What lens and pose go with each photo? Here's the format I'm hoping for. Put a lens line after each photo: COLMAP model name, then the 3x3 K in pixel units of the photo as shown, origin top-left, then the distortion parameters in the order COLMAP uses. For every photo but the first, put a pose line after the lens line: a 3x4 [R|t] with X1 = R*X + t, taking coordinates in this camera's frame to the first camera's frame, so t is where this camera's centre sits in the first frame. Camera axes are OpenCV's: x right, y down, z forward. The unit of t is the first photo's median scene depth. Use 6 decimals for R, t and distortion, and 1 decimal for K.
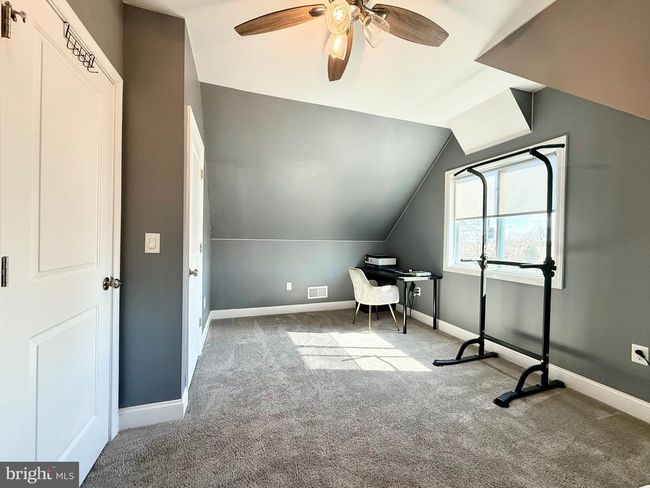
lens RADIAL K [[262.8, 0, 318.2], [0, 262.8, 244.7], [0, 0, 1]] dist [-0.001164, 0.000843]
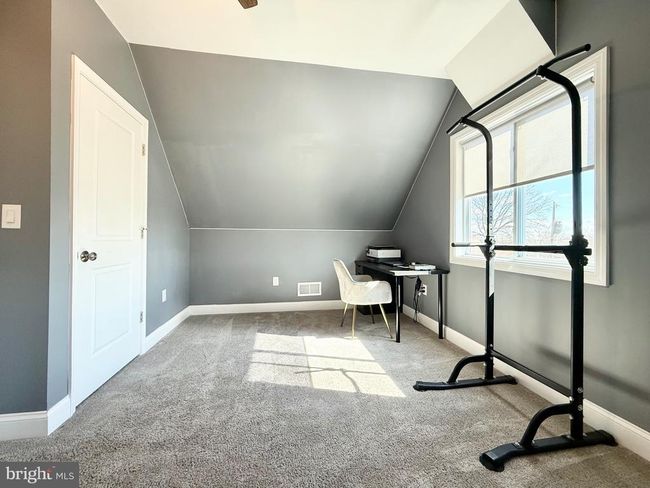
lens RADIAL K [[262.8, 0, 326.6], [0, 262.8, 239.3], [0, 0, 1]] dist [-0.001164, 0.000843]
pose [[0.987186, -0.008308, -0.159356, 0.306528], [0.004602, 0.999711, -0.023610, 0.057853], [0.159506, 0.022574, 0.986939, 0.222424]]
